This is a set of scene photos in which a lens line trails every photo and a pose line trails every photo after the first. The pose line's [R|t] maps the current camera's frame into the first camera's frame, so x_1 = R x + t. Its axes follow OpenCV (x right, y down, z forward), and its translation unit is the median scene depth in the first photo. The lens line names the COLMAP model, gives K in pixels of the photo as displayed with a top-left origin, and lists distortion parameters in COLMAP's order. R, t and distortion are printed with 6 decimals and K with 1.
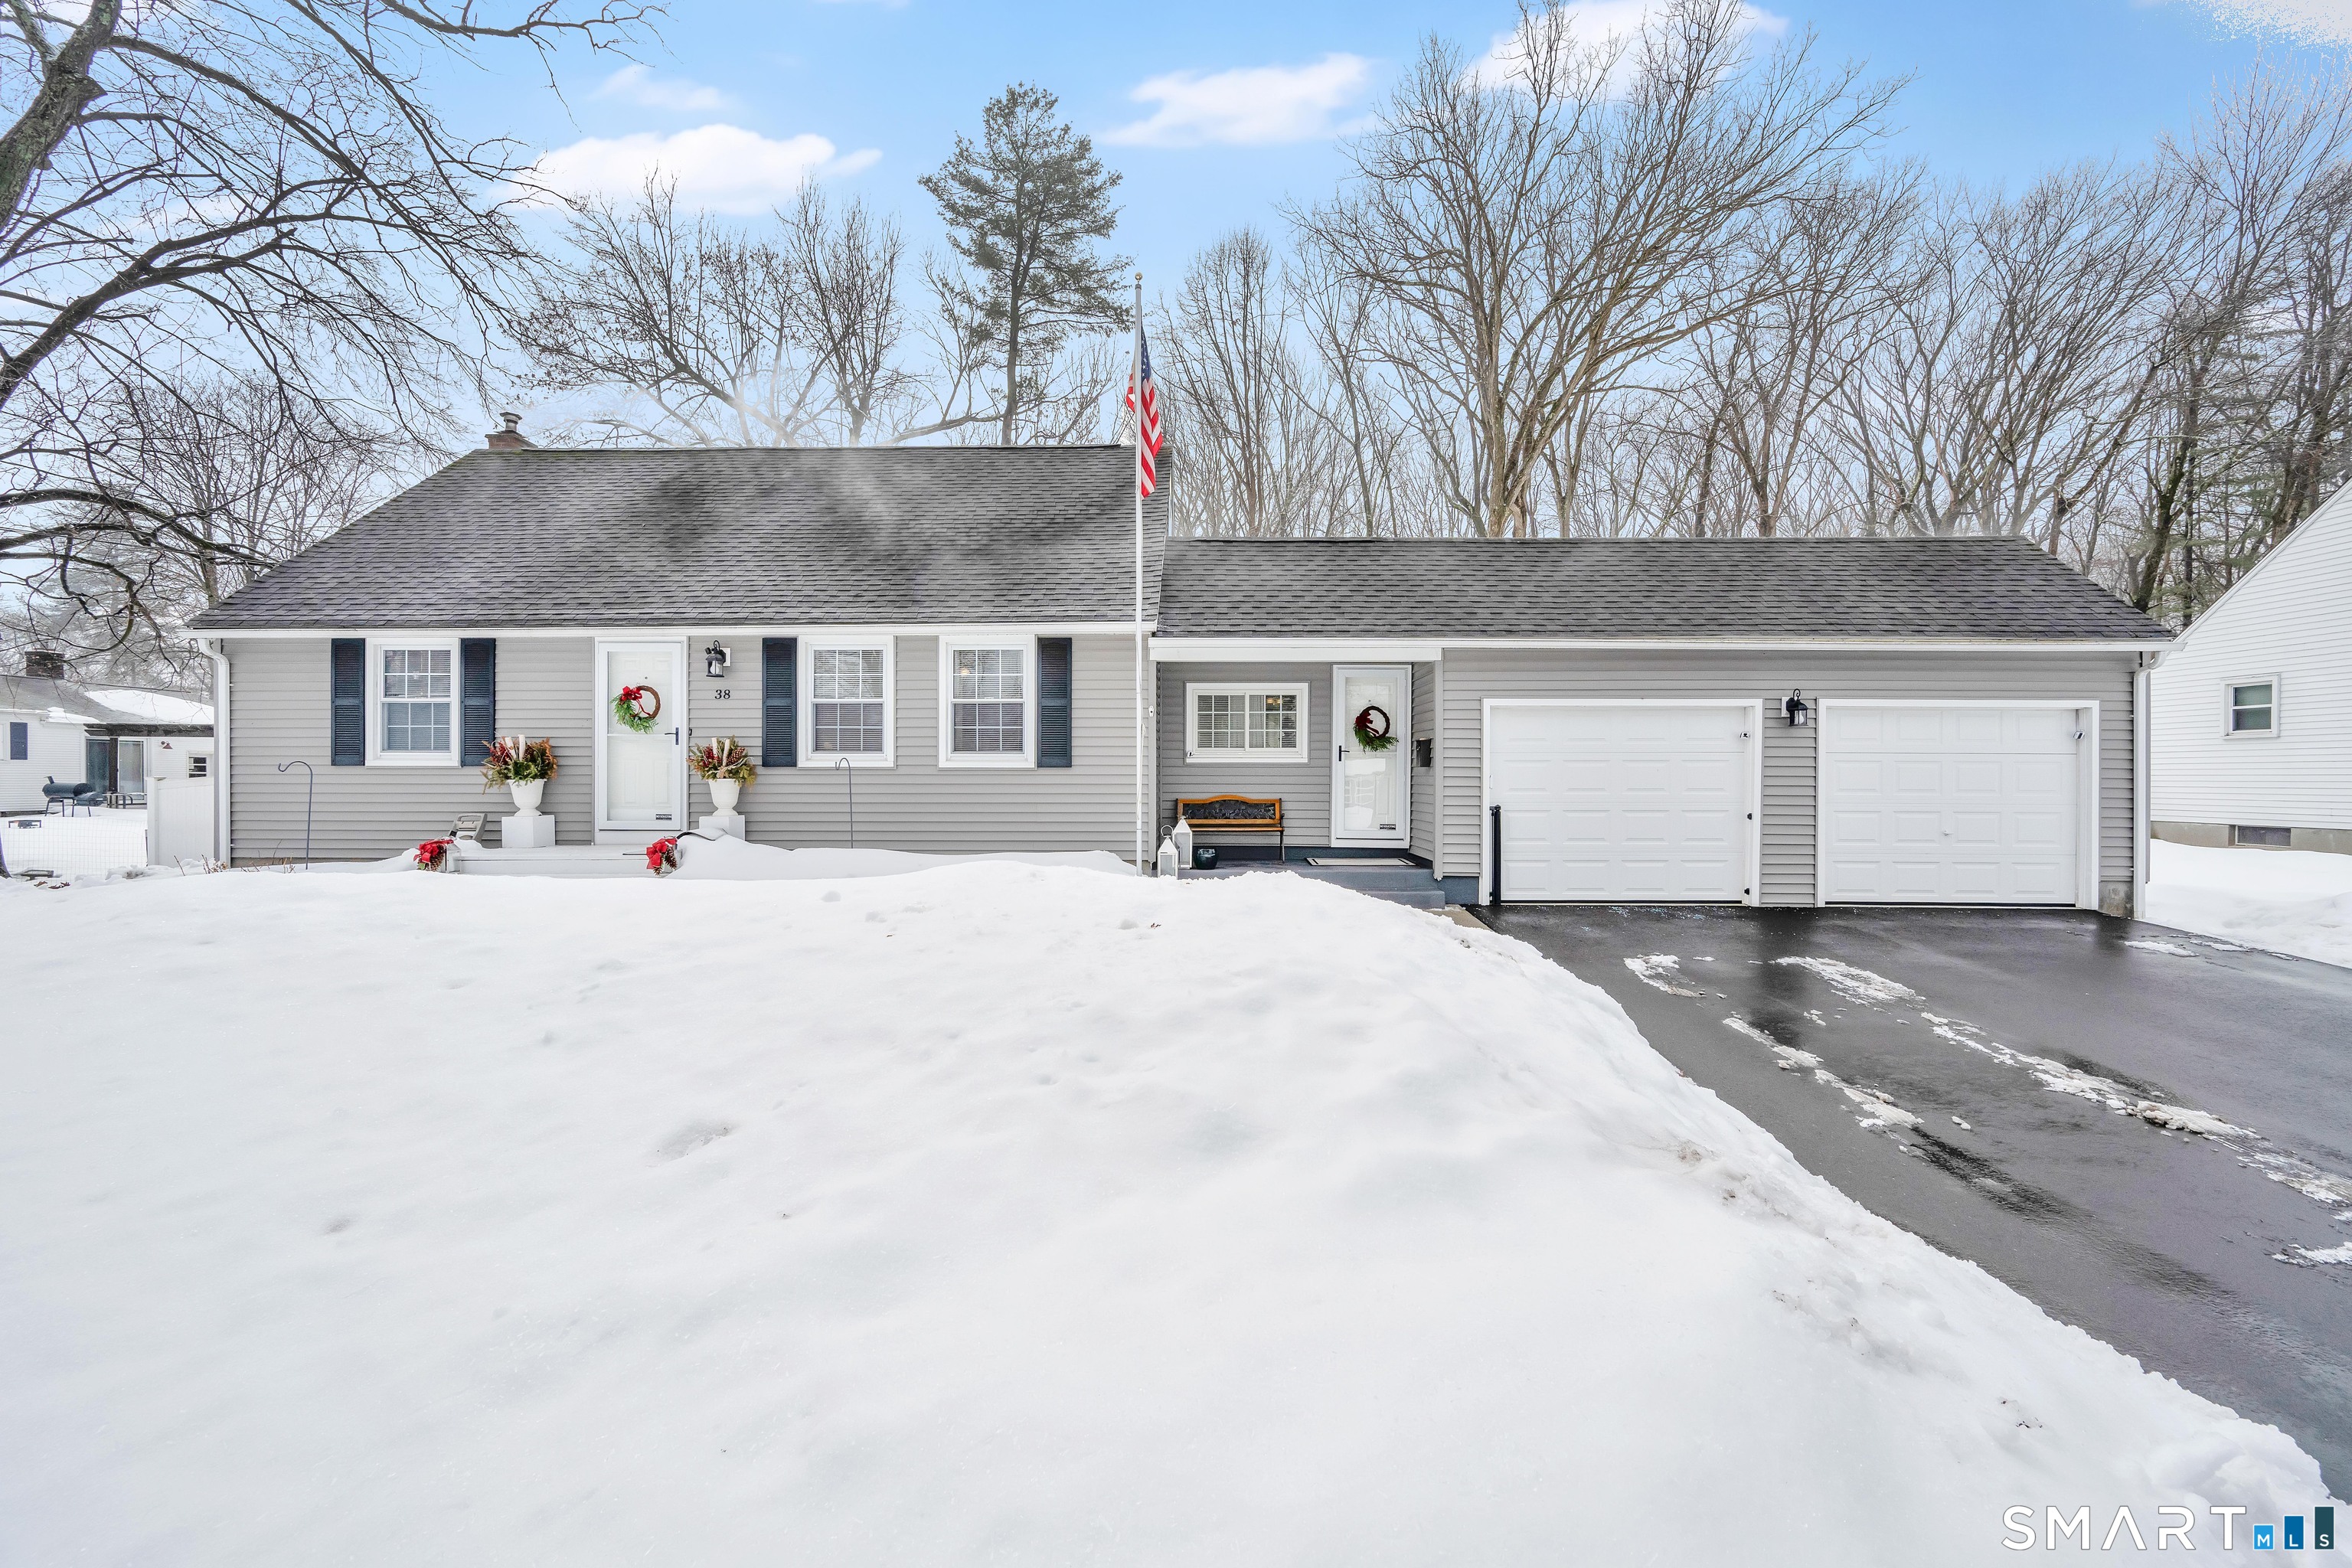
lens RADIAL K [[935.3, 0, 1166.3], [0, 935.3, 780.2], [0, 0, 1]] dist [0.000428, 0.000023]
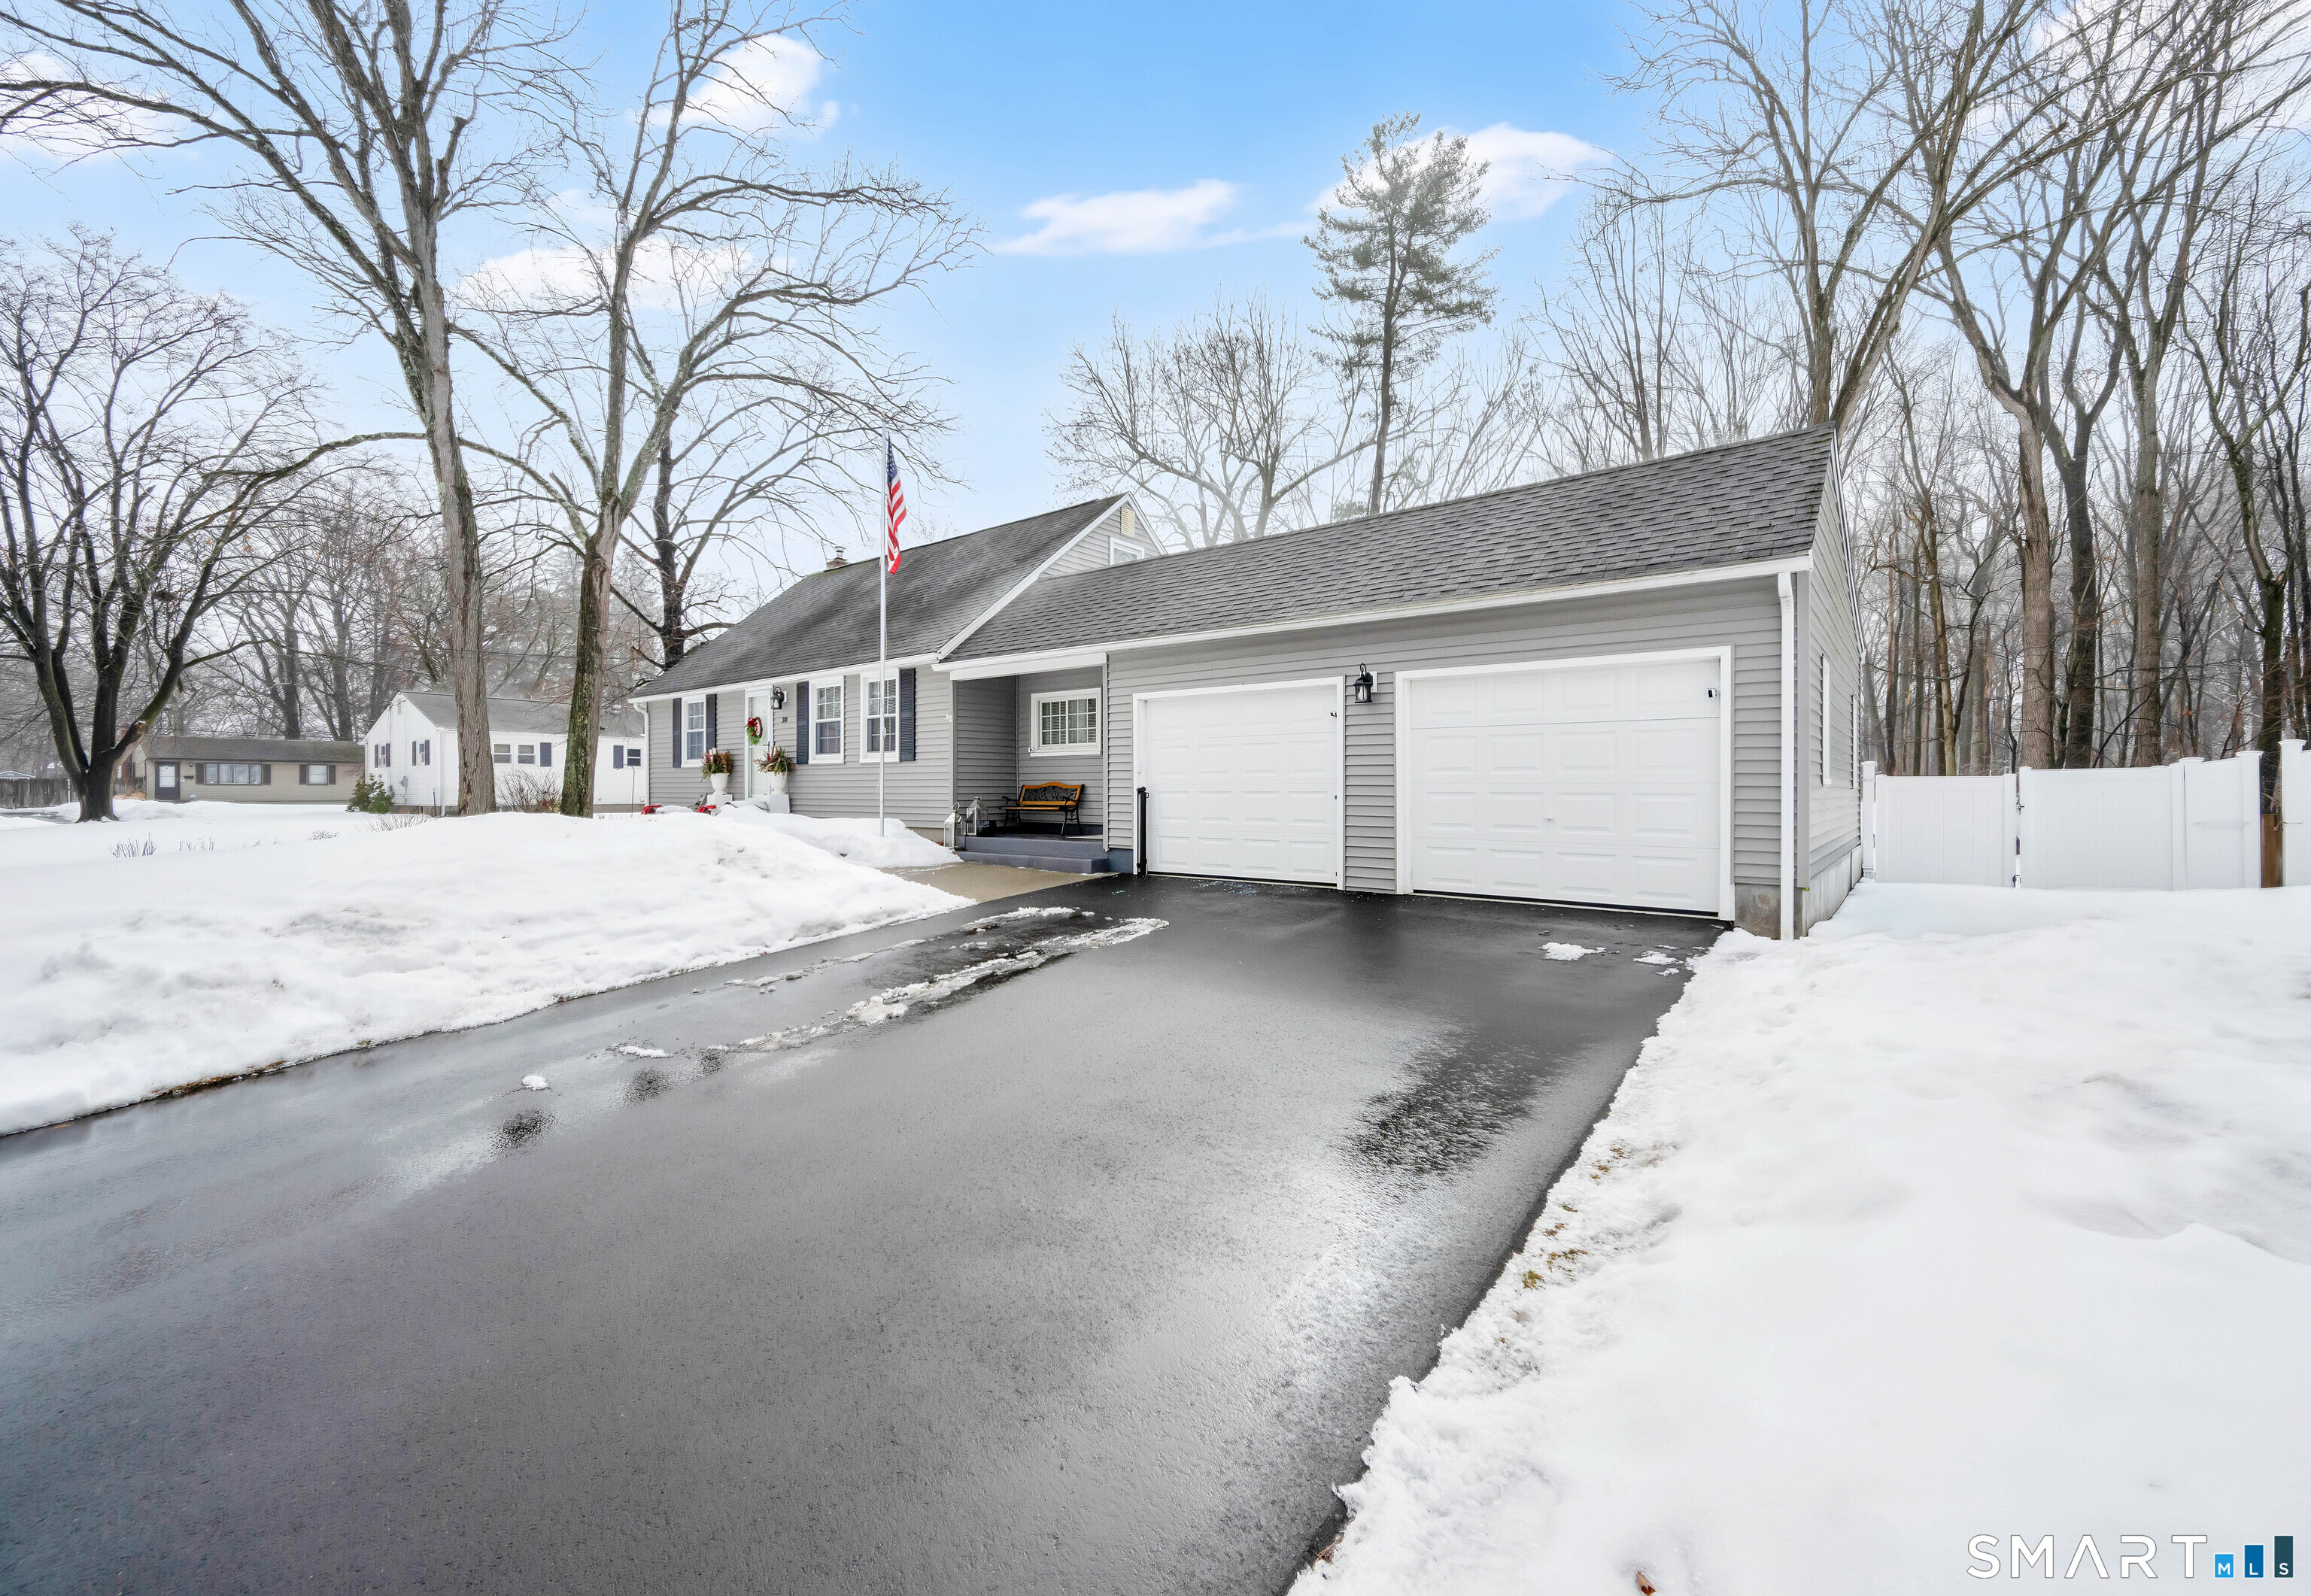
lens RADIAL K [[913.2, 0, 1155.5], [0, 913.2, 798.0], [0, 0, 1]] dist [-0.002487, -0.000128]
pose [[0.805659, 0.005099, -0.592357, 0.971305], [-0.000484, 0.999968, 0.007950, 0.030037], [0.592379, -0.006118, 0.805636, 0.111192]]
